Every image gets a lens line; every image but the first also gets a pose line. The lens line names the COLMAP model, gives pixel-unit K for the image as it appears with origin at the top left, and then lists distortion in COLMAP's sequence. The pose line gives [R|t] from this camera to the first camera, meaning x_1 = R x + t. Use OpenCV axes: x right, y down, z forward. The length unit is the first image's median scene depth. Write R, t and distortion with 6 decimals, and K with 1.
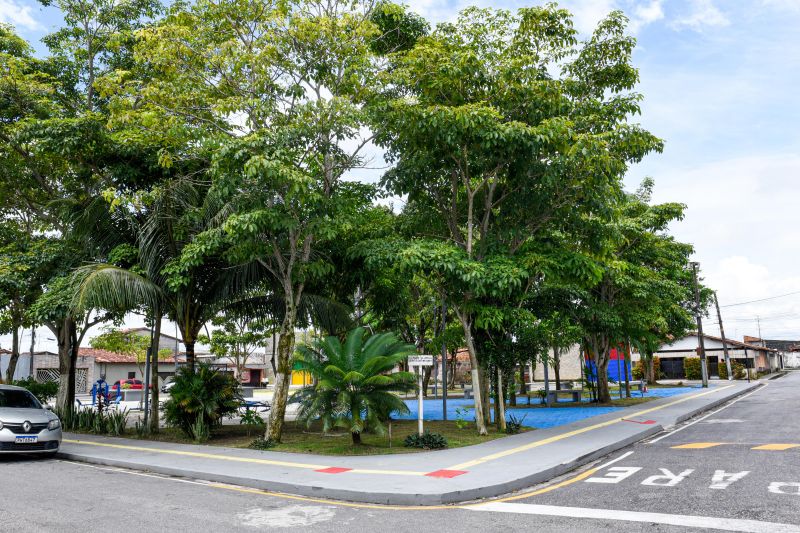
lens RADIAL K [[616.7, 0, 400.0], [0, 616.7, 266.5], [0, 0, 1]] dist [-0.004528, -0.002397]
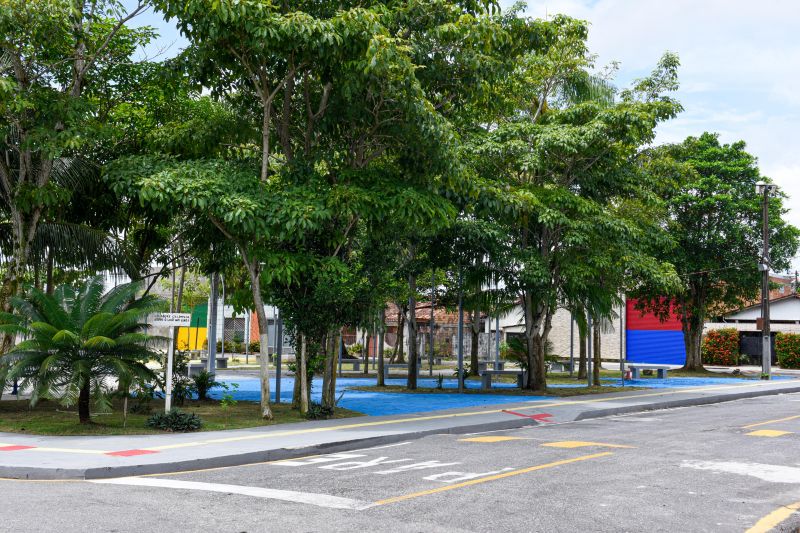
lens RADIAL K [[1054.3, 0, 400.0], [0, 1054.3, 266.5], [0, 0, 1]] dist [0.177790, 0.008588]
pose [[0.999005, 0.039905, -0.019929, 0.304040], [-0.037620, 0.993843, 0.104213, -0.057994], [0.023965, -0.103359, 0.994355, -0.284968]]
